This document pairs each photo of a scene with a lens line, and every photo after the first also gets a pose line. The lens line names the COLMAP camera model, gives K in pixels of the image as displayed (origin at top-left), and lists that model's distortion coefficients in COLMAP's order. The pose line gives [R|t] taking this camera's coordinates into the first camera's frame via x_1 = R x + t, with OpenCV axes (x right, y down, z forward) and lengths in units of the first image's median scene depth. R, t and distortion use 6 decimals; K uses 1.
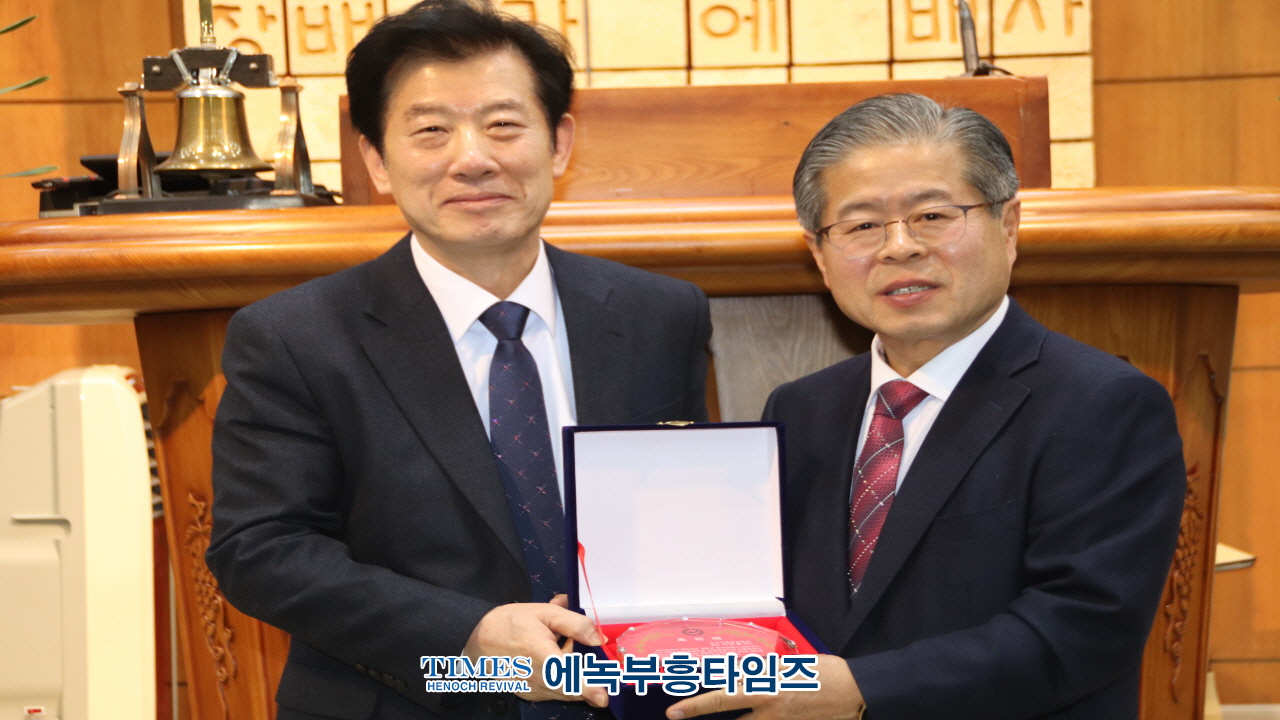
lens RADIAL K [[3771.0, 0, 640.0], [0, 3771.0, 360.0], [0, 0, 1]] dist [0.067952, 0.433596]
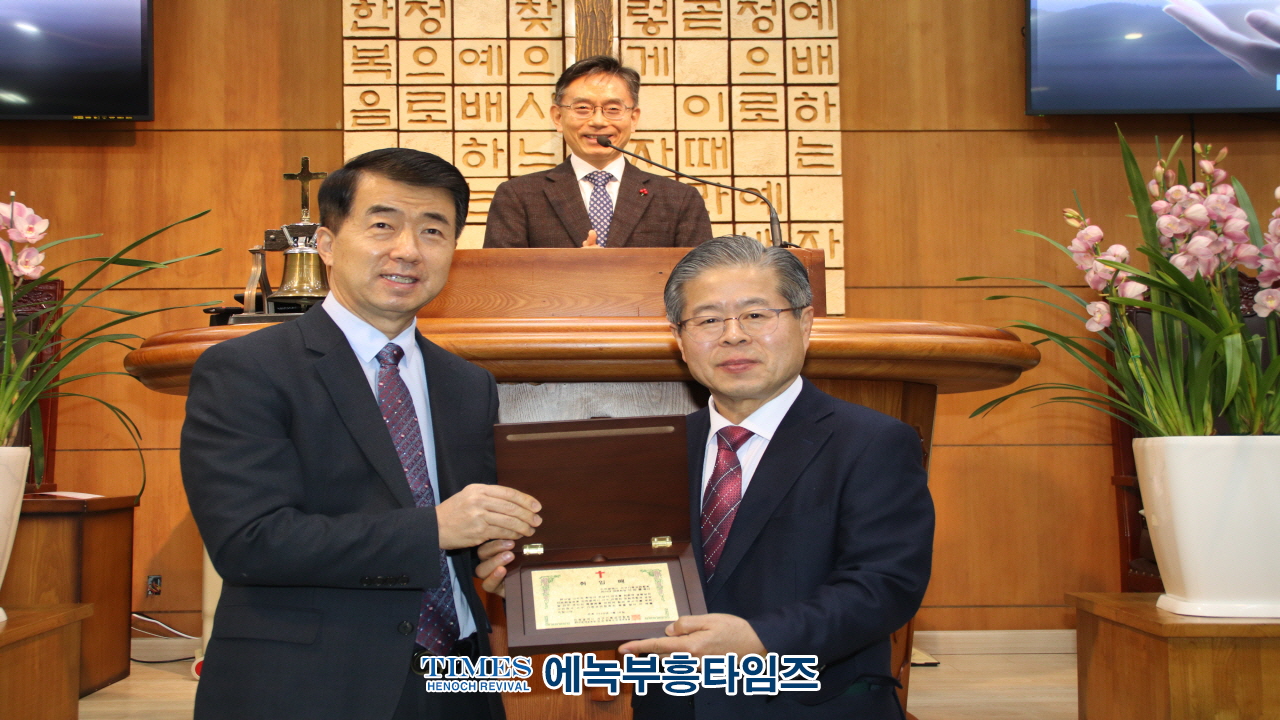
lens RADIAL K [[1714.8, 0, 640.0], [0, 1714.8, 360.0], [0, 0, 1]] dist [0.051007, 0.017347]
pose [[0.999644, 0.018096, 0.019629, 0.016715], [-0.017110, 0.998639, -0.049259, 0.009762], [-0.020494, 0.048906, 0.998593, 0.283013]]
